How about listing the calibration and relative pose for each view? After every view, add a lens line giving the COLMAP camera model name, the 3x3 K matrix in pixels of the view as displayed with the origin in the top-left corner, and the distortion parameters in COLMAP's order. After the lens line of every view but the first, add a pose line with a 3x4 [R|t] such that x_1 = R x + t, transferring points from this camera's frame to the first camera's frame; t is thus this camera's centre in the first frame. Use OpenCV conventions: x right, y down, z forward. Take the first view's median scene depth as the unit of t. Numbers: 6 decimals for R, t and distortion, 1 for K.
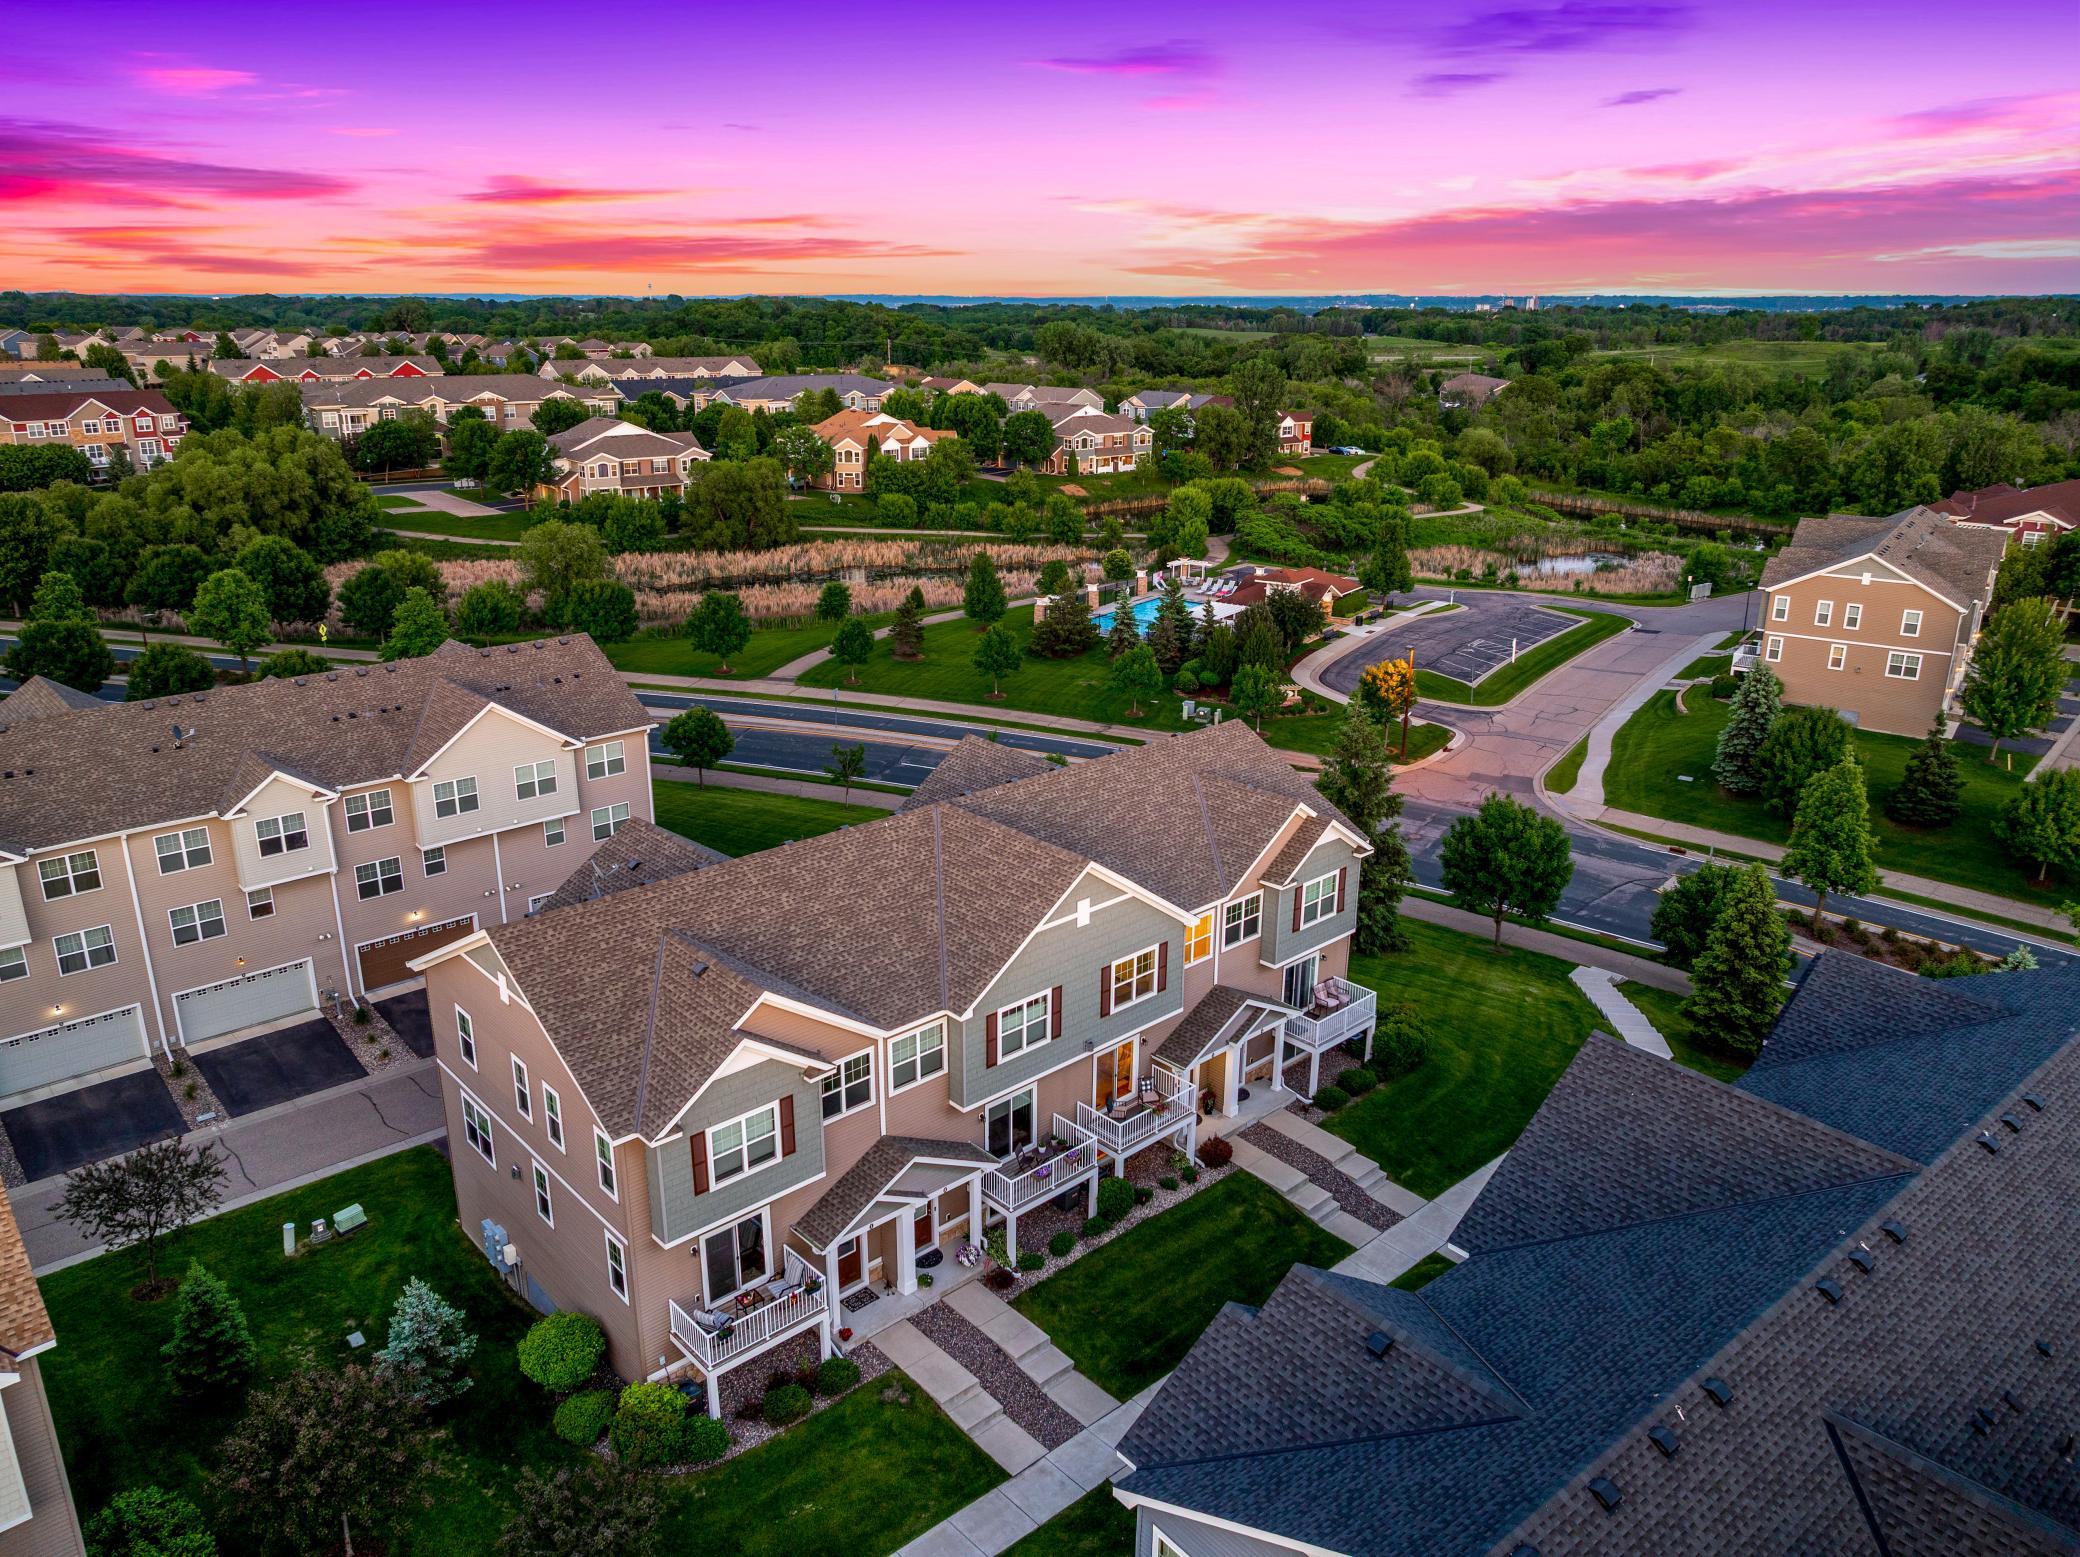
lens RADIAL K [[1521.1, 0, 1041.5], [0, 1521.1, 777.0], [0, 0, 1]] dist [-0.043130, -0.039946]
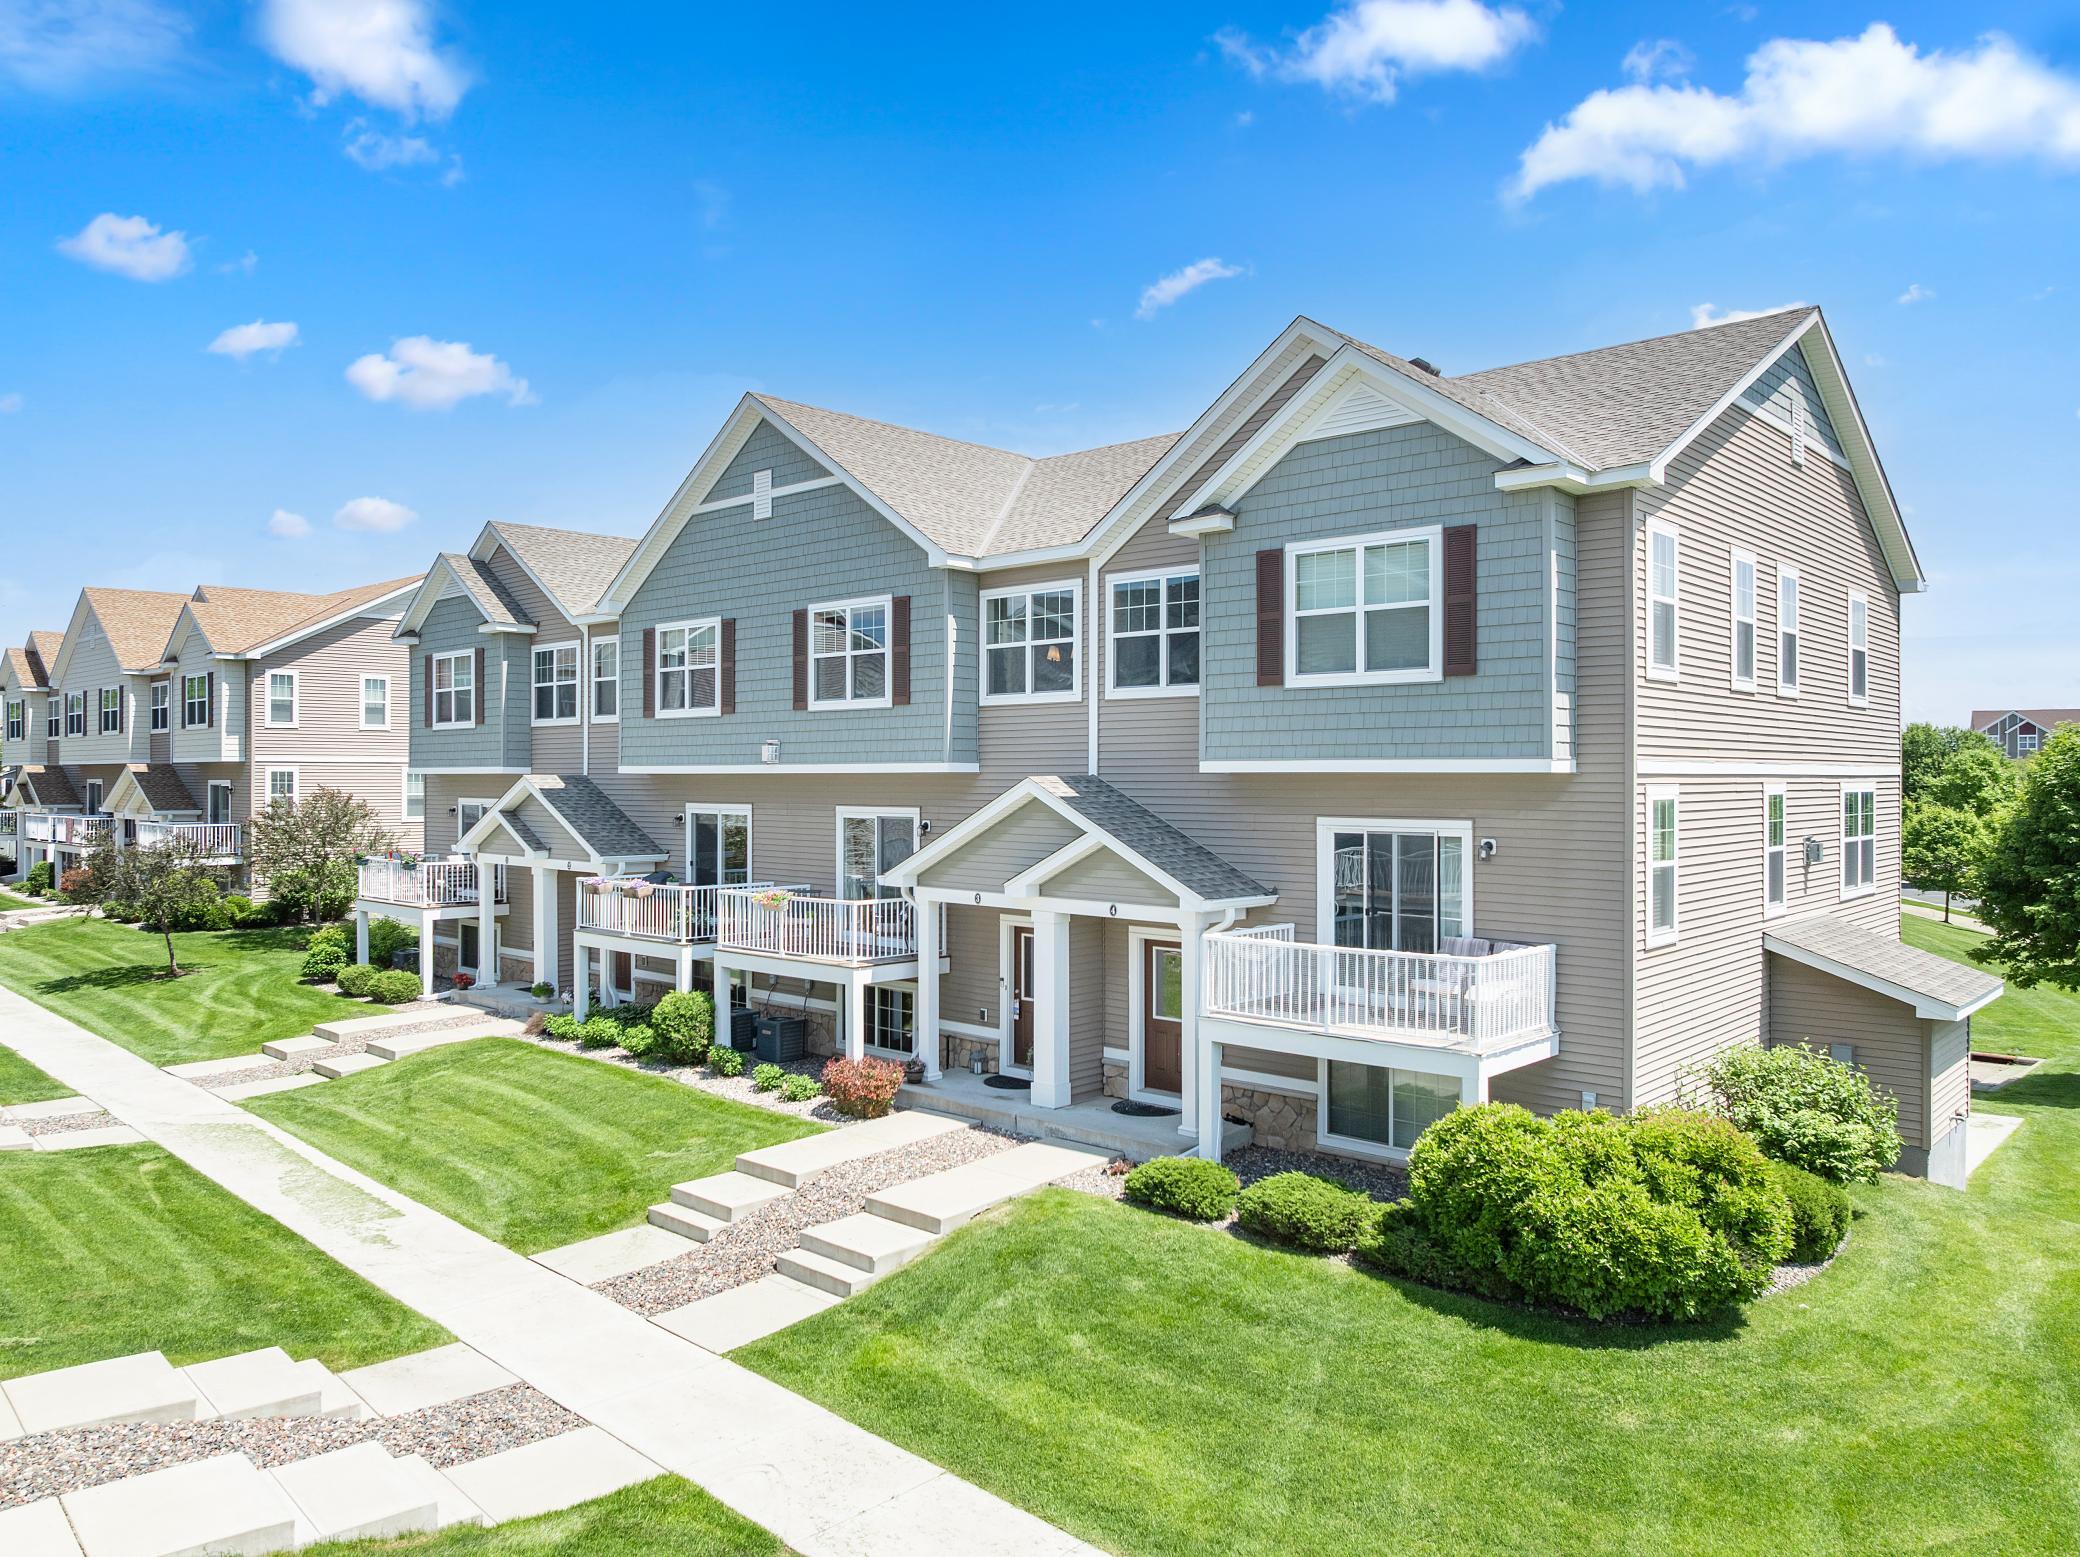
lens RADIAL K [[1461.0, 0, 1042.3], [0, 1461.0, 765.9], [0, 0, 1]] dist [-0.016932, -0.039361]
pose [[0.071615, -0.008136, -0.997399, 0.352473], [-0.306901, 0.951275, -0.029796, 0.101290], [0.949043, 0.308236, 0.065629, 0.644965]]
